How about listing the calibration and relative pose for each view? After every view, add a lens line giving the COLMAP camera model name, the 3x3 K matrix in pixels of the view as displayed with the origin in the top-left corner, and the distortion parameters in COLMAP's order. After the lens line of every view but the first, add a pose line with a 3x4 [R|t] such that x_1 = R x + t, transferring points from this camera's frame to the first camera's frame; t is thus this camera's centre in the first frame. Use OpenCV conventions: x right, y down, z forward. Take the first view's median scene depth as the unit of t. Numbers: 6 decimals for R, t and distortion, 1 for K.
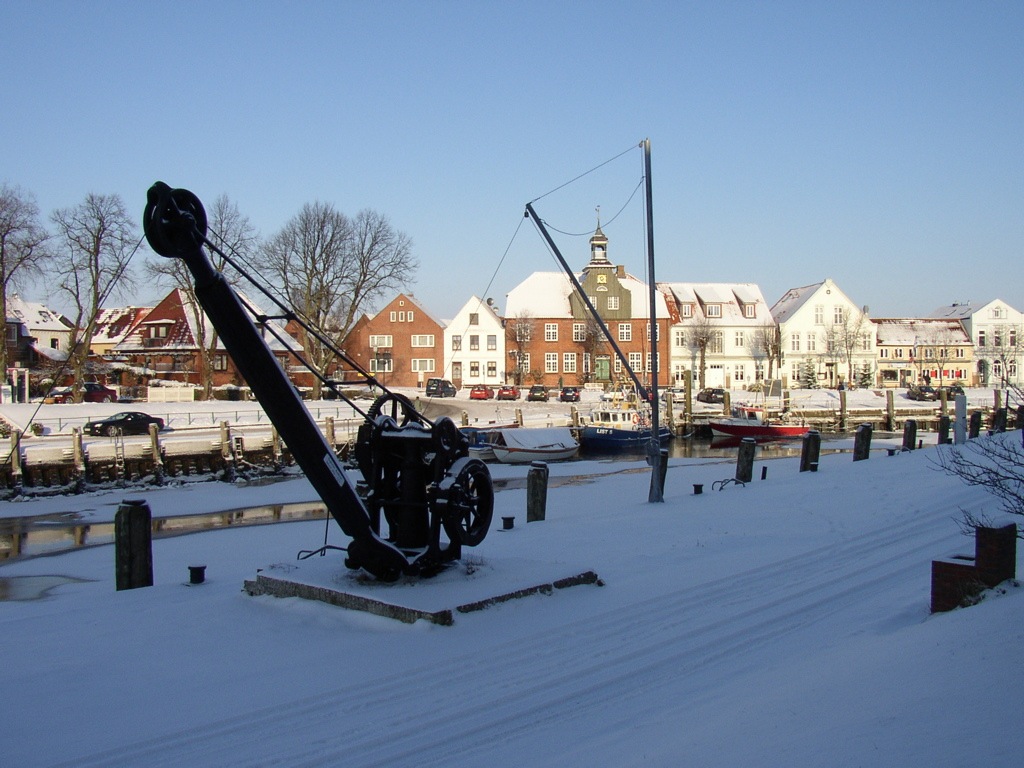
lens RADIAL K [[1183.7, 0, 518.2], [0, 1183.7, 388.9], [0, 0, 1]] dist [-0.087515, 0.000000]
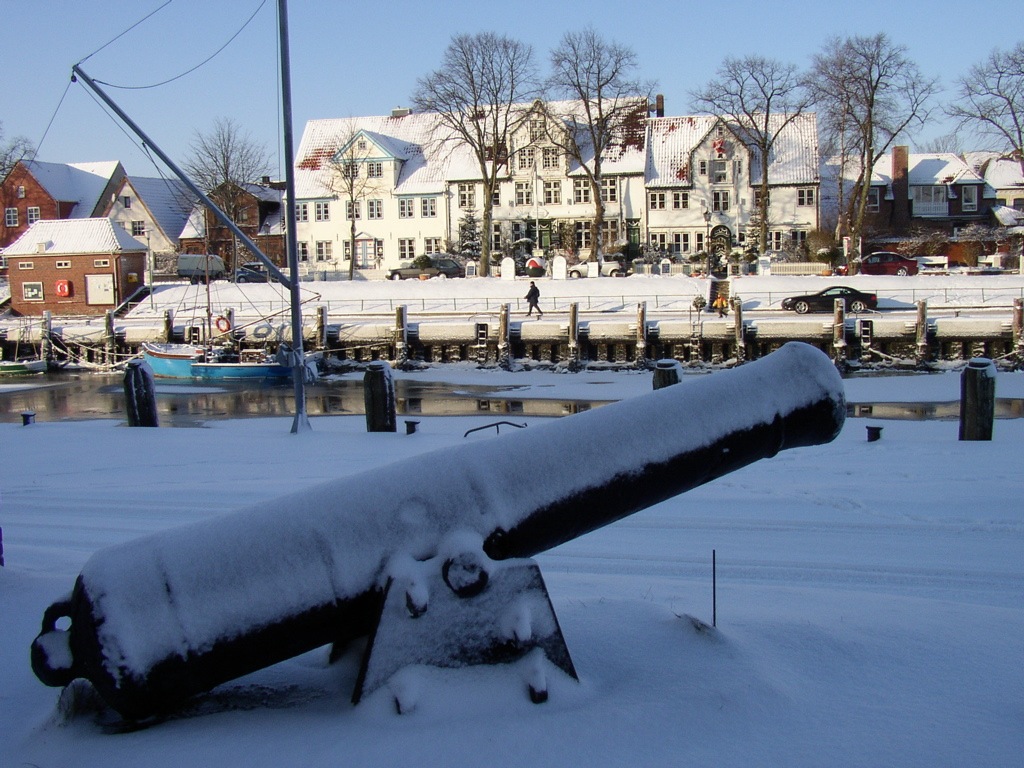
lens RADIAL K [[1205.5, 0, 512.0], [0, 1205.5, 386.8], [0, 0, 1]] dist [-0.134998, 0.000000]
pose [[0.437975, 0.095968, -0.893850, 0.891843], [0.010033, 0.993702, 0.111605, -0.019161], [0.898931, -0.057849, 0.434253, 0.887424]]
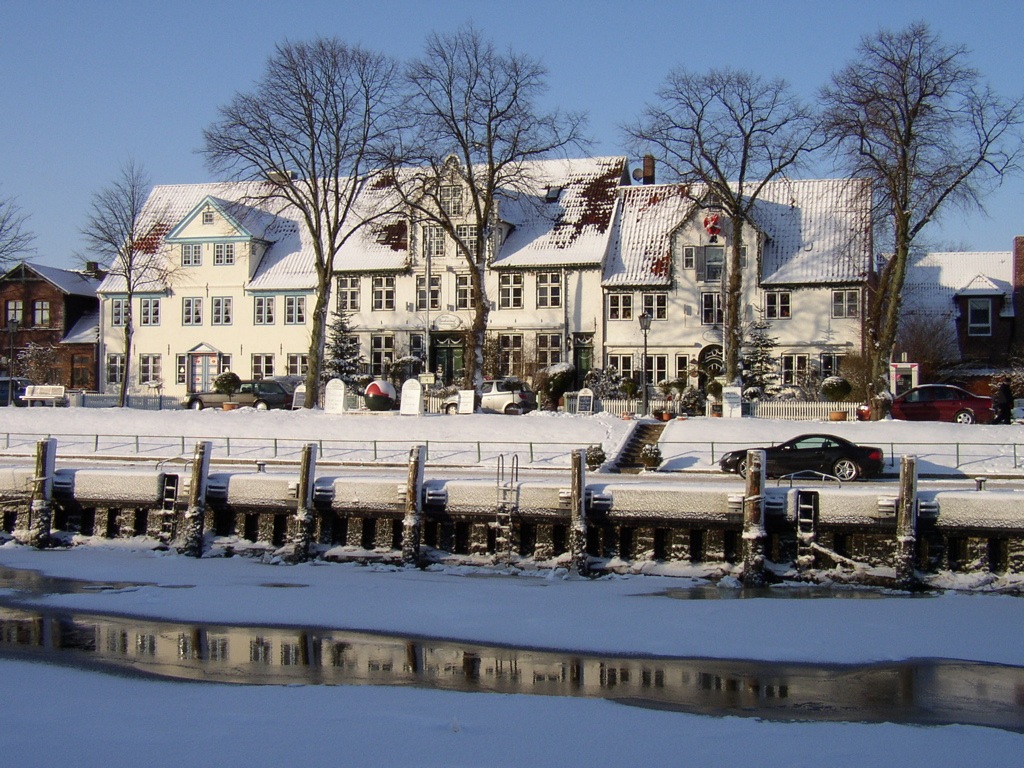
lens RADIAL K [[1452.8, 0, 512.9], [0, 1452.8, 380.8], [0, 0, 1]] dist [-0.056953, 0.000000]
pose [[0.340786, -0.007748, -0.940109, 0.543269], [-0.022066, 0.999625, -0.016237, 0.021394], [0.939882, 0.026278, 0.340487, 1.530411]]
